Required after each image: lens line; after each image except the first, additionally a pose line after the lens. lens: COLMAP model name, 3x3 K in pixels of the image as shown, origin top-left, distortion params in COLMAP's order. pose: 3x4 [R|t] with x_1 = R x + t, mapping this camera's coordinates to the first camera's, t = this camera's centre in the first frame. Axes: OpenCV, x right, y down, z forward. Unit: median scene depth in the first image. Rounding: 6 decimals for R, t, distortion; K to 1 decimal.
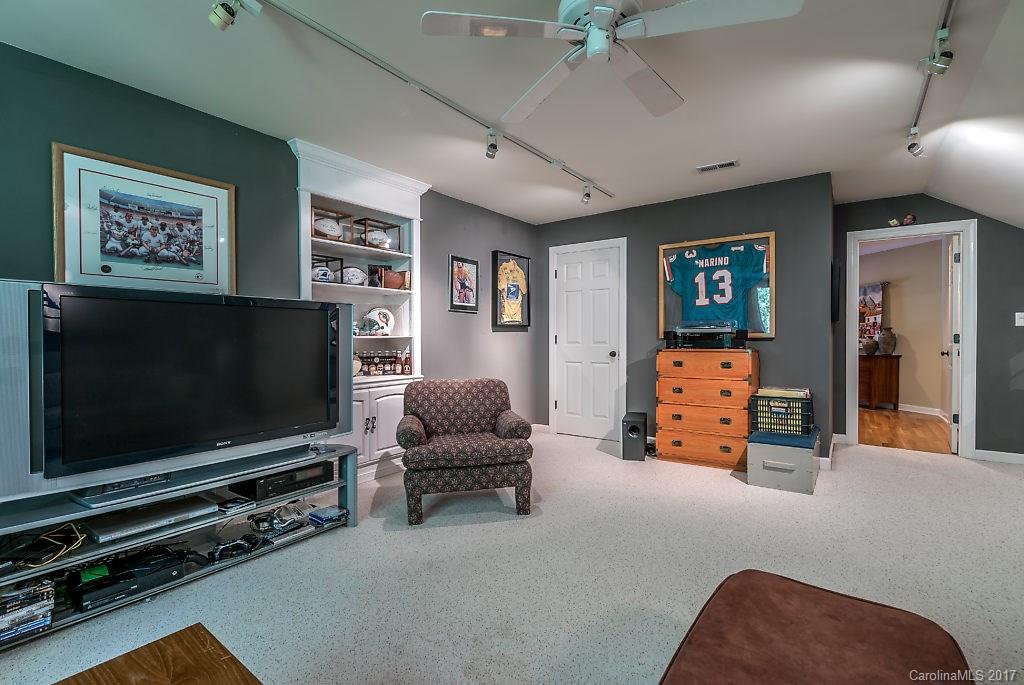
lens RADIAL K [[466.1, 0, 512.1], [0, 466.1, 341.0], [0, 0, 1]] dist [-0.000233, 0.000471]
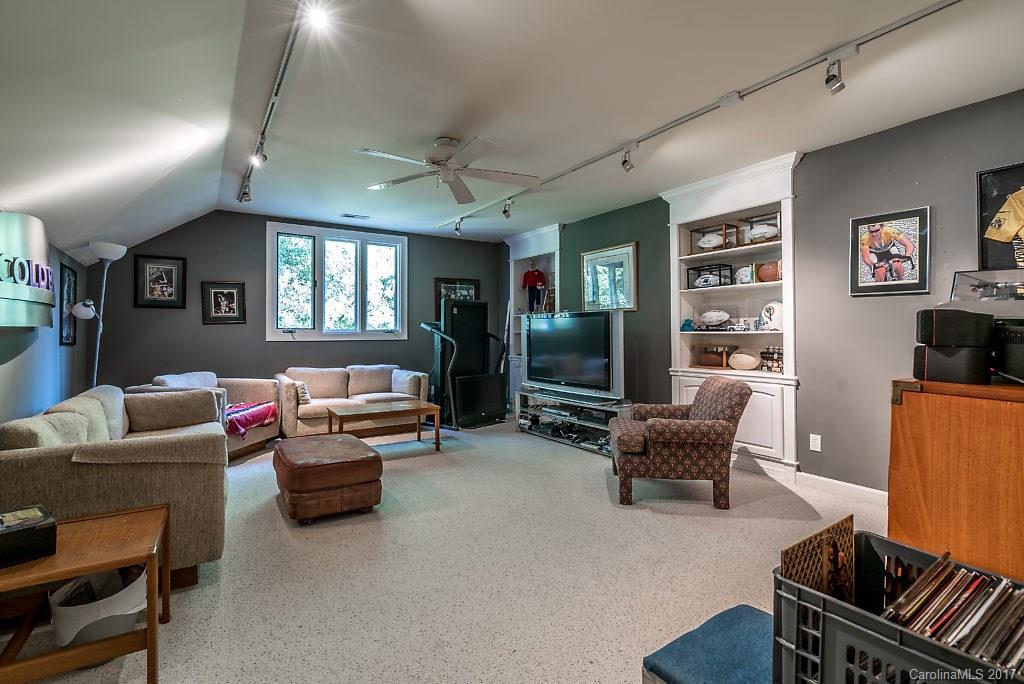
lens RADIAL K [[466.1, 0, 511.3], [0, 466.1, 336.4], [0, 0, 1]] dist [-0.000233, 0.000471]
pose [[-0.317359, 0.005528, -0.948289, 0.796064], [-0.009362, 0.999916, 0.008962, -0.003170], [0.948259, 0.011722, -0.317280, 0.789203]]
